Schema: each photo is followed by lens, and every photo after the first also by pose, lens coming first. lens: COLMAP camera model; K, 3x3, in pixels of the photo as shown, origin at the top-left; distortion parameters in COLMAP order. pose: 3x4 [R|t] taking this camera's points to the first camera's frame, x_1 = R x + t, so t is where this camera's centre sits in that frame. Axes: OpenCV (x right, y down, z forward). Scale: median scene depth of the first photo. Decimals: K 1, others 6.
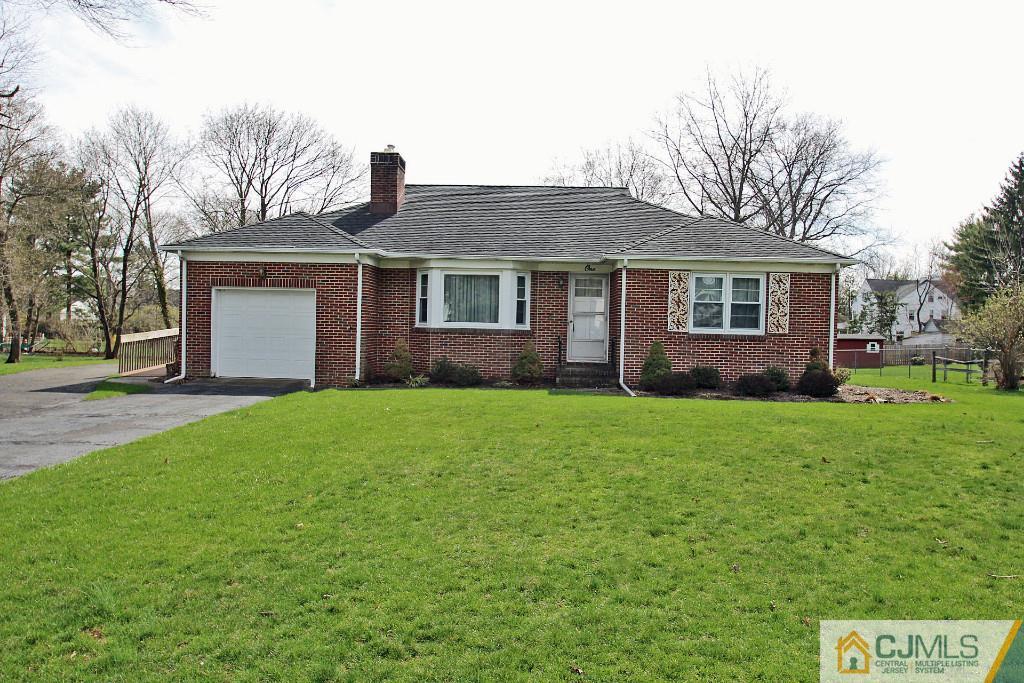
lens RADIAL K [[803.1, 0, 512.0], [0, 803.1, 341.5], [0, 0, 1]] dist [-0.012702, -0.004340]
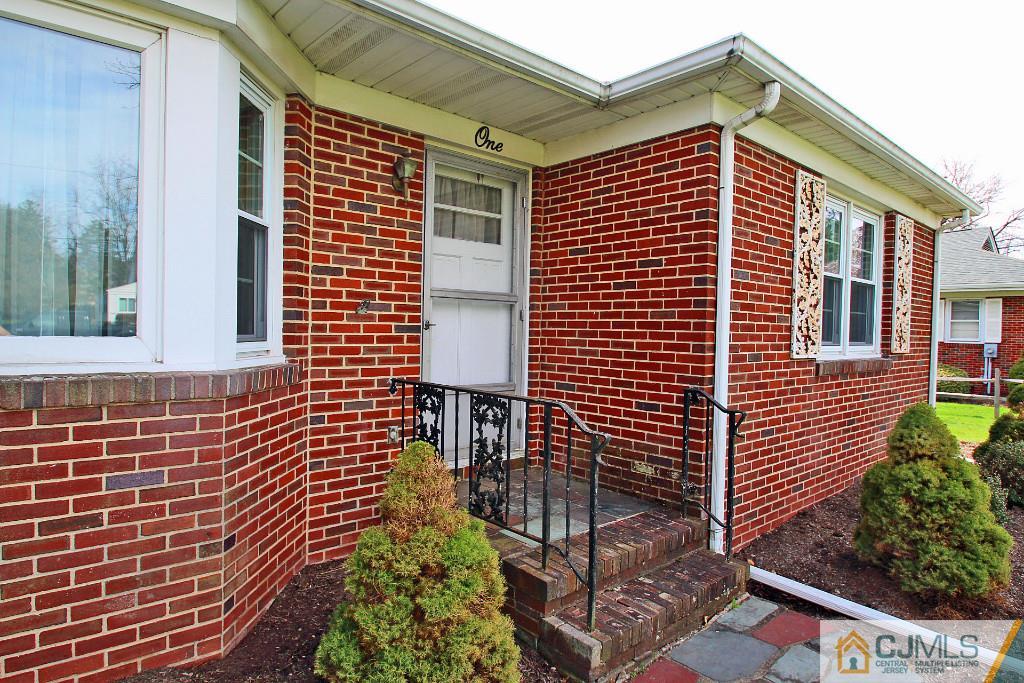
lens RADIAL K [[595.0, 0, 512.0], [0, 595.0, 341.5], [0, 0, 1]] dist [0.000390, -0.000107]
pose [[0.716237, -0.020361, 0.697560, -0.047166], [0.008702, 0.999757, 0.020247, -0.024006], [-0.697803, -0.008432, 0.716240, 0.865510]]
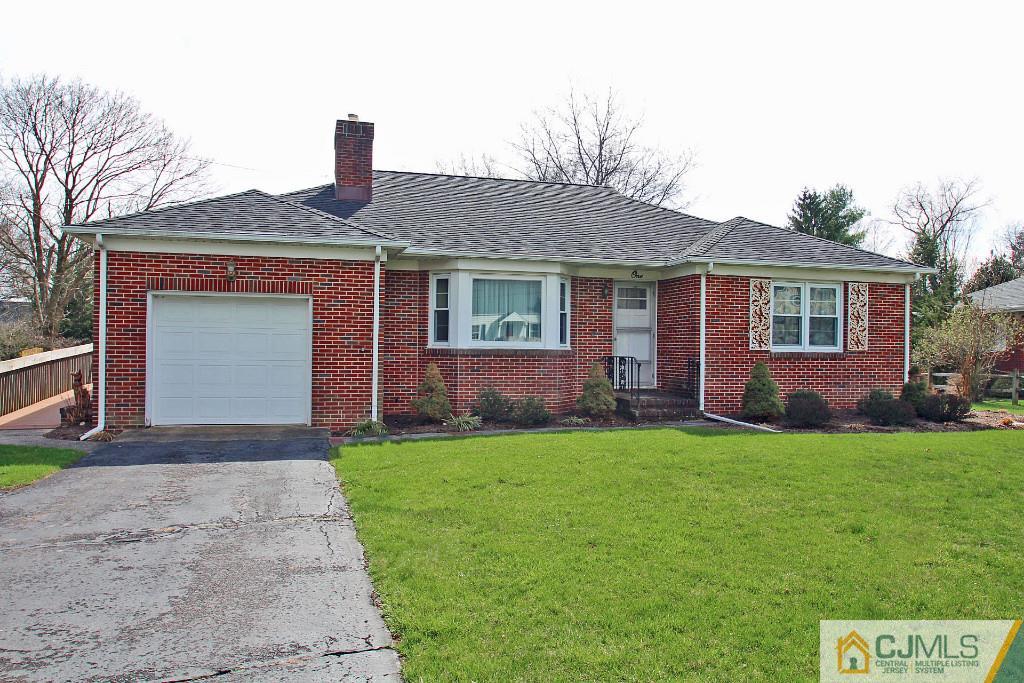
lens RADIAL K [[755.4, 0, 512.0], [0, 755.4, 341.5], [0, 0, 1]] dist [-0.021595, -0.002133]
pose [[0.949671, -0.008975, 0.313120, -0.277492], [0.015195, 0.999733, -0.017431, -0.010891], [-0.312880, 0.021311, 0.949554, 0.309922]]
